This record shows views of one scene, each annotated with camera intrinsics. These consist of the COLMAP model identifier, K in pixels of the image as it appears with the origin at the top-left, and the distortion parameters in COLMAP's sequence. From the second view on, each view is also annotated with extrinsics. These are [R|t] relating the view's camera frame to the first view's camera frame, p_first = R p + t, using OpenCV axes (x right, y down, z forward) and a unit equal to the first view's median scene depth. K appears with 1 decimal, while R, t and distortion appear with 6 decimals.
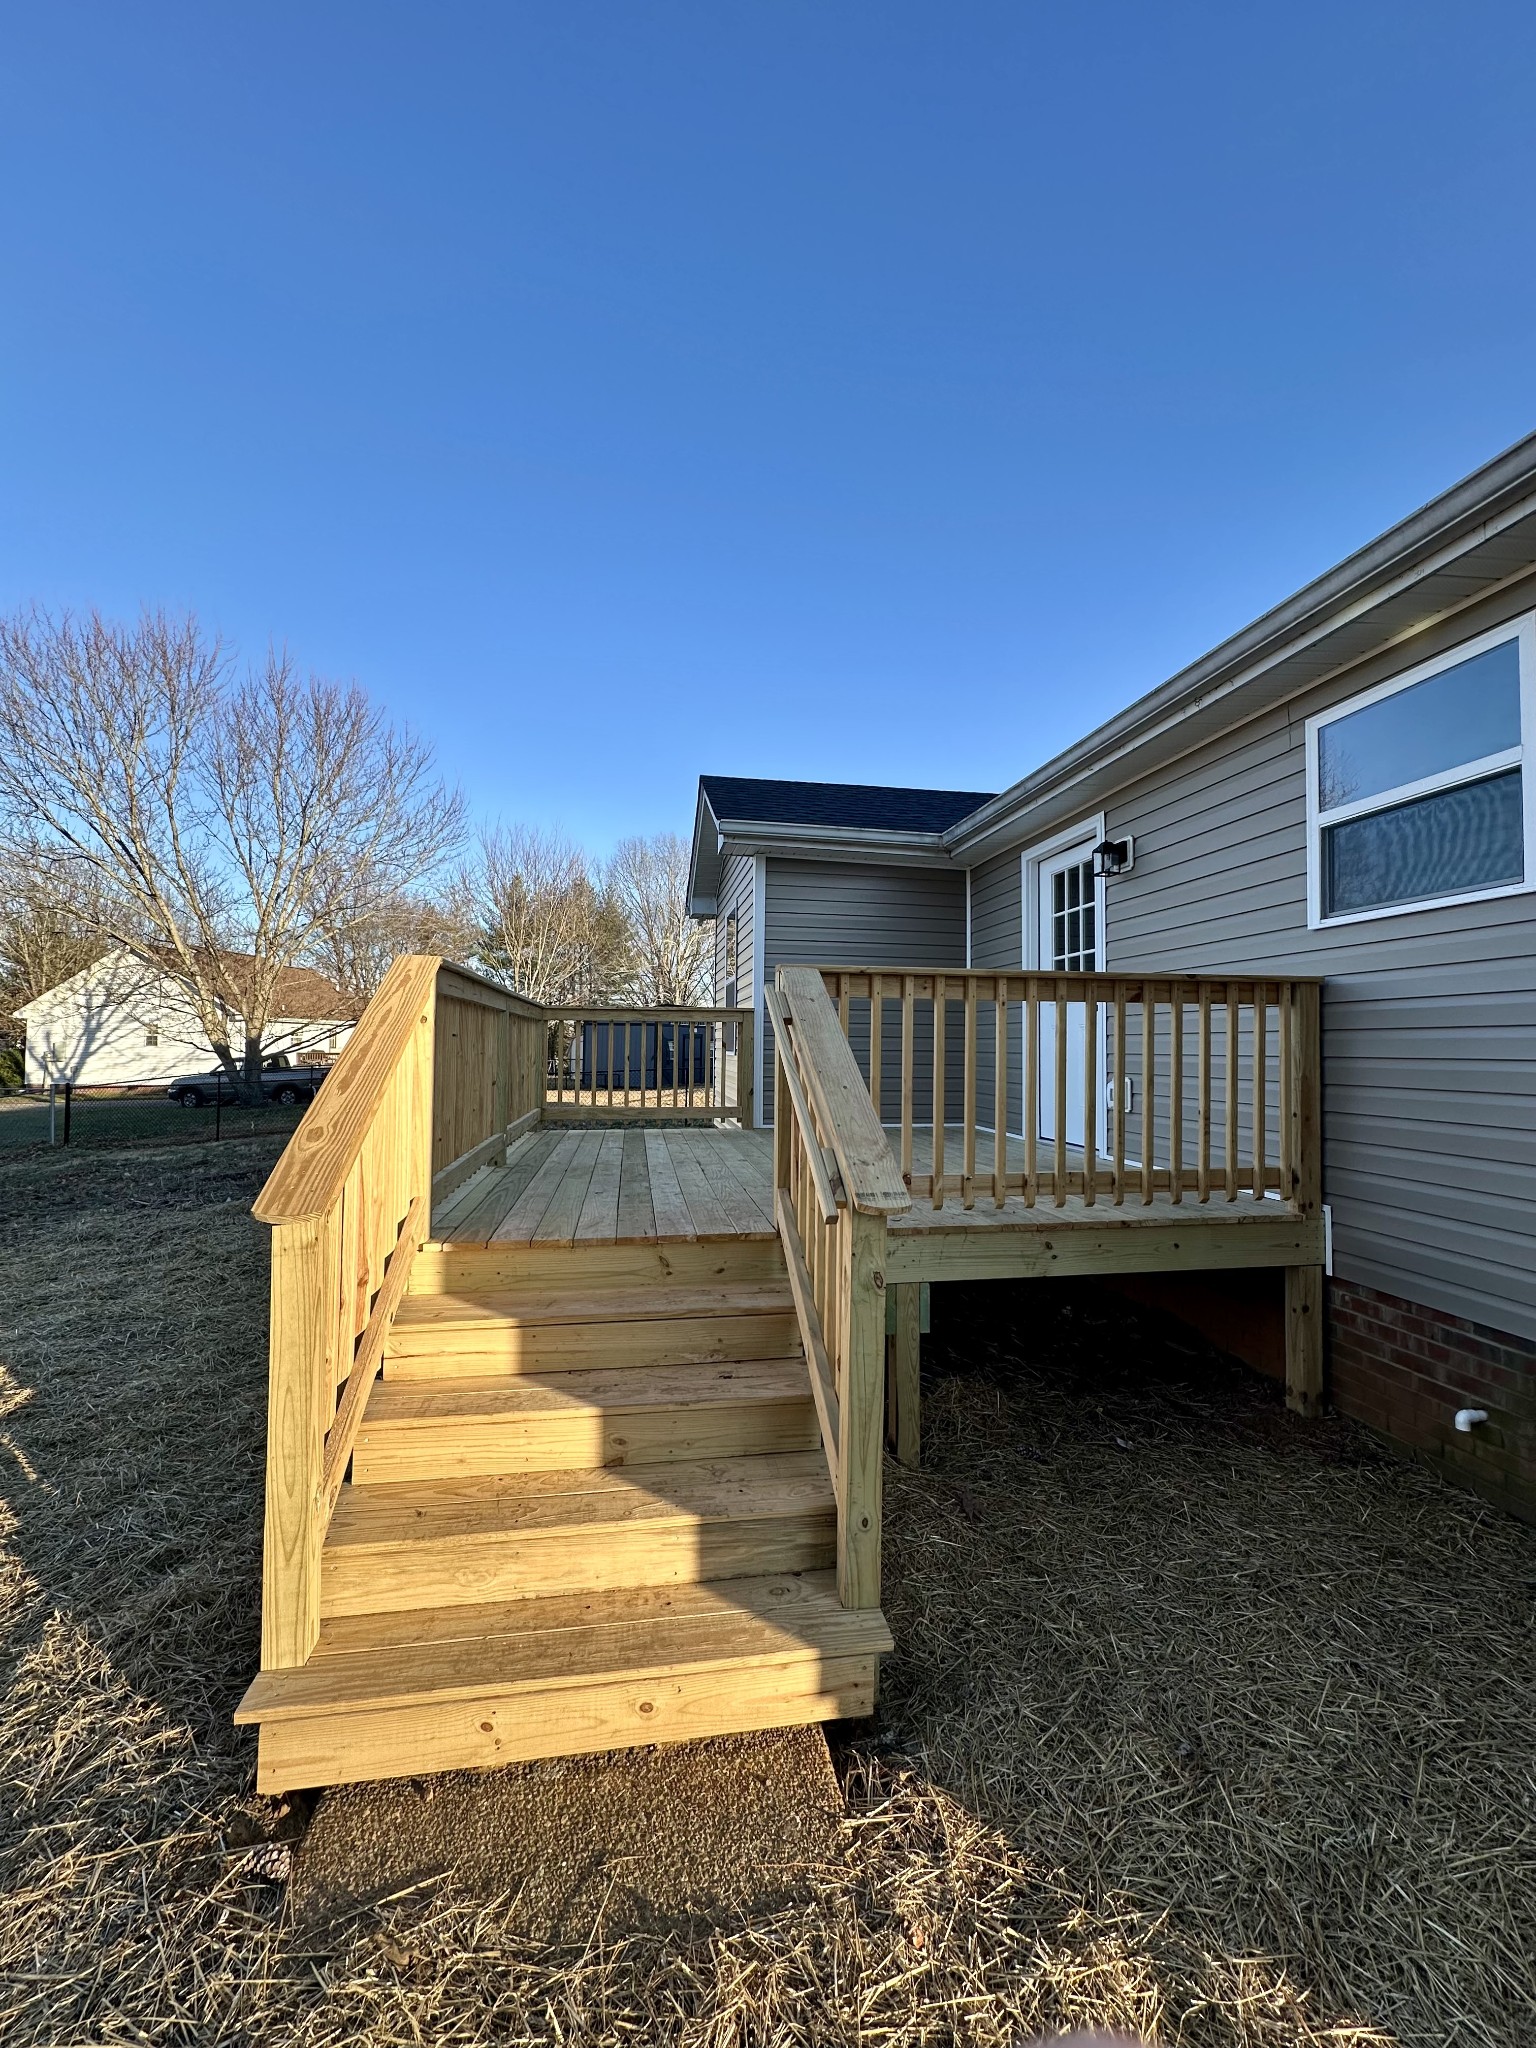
lens RADIAL K [[796.1, 0, 786.7], [0, 796.1, 1022.5], [0, 0, 1]] dist [0.001725, 0.001177]
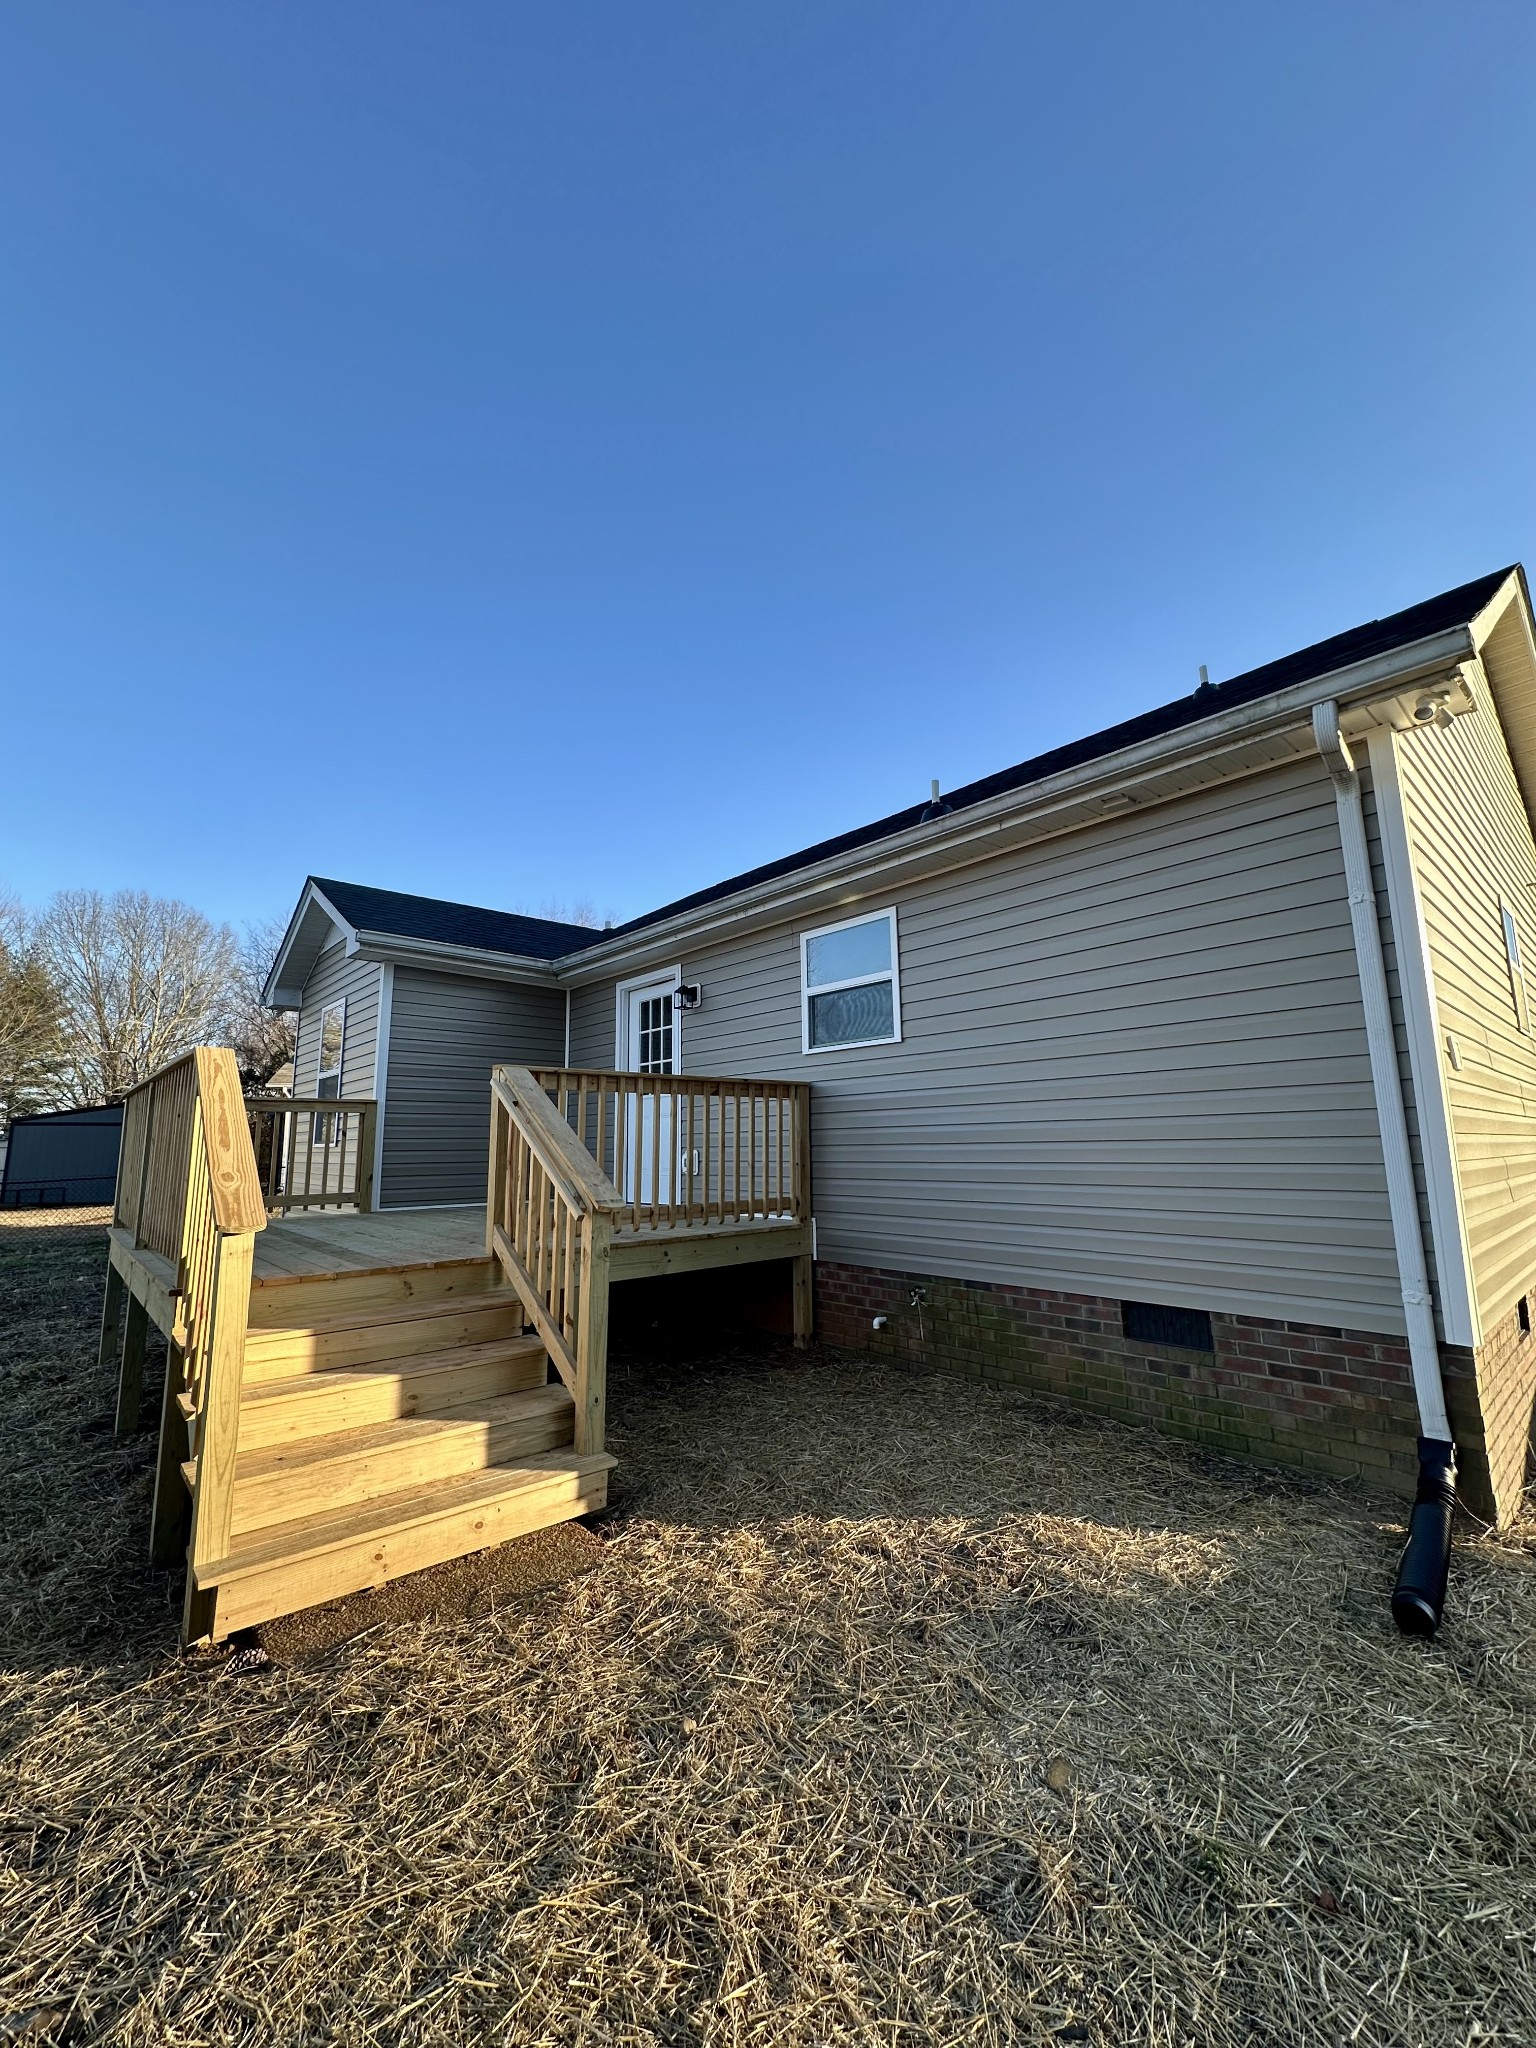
lens RADIAL K [[796.1, 0, 759.4], [0, 796.1, 1026.8], [0, 0, 1]] dist [0.001725, 0.001177]
pose [[0.855006, 0.059074, 0.515243, -0.327419], [0.002842, 0.992943, -0.118559, 0.028128], [-0.518611, 0.102833, 0.848804, -0.431874]]
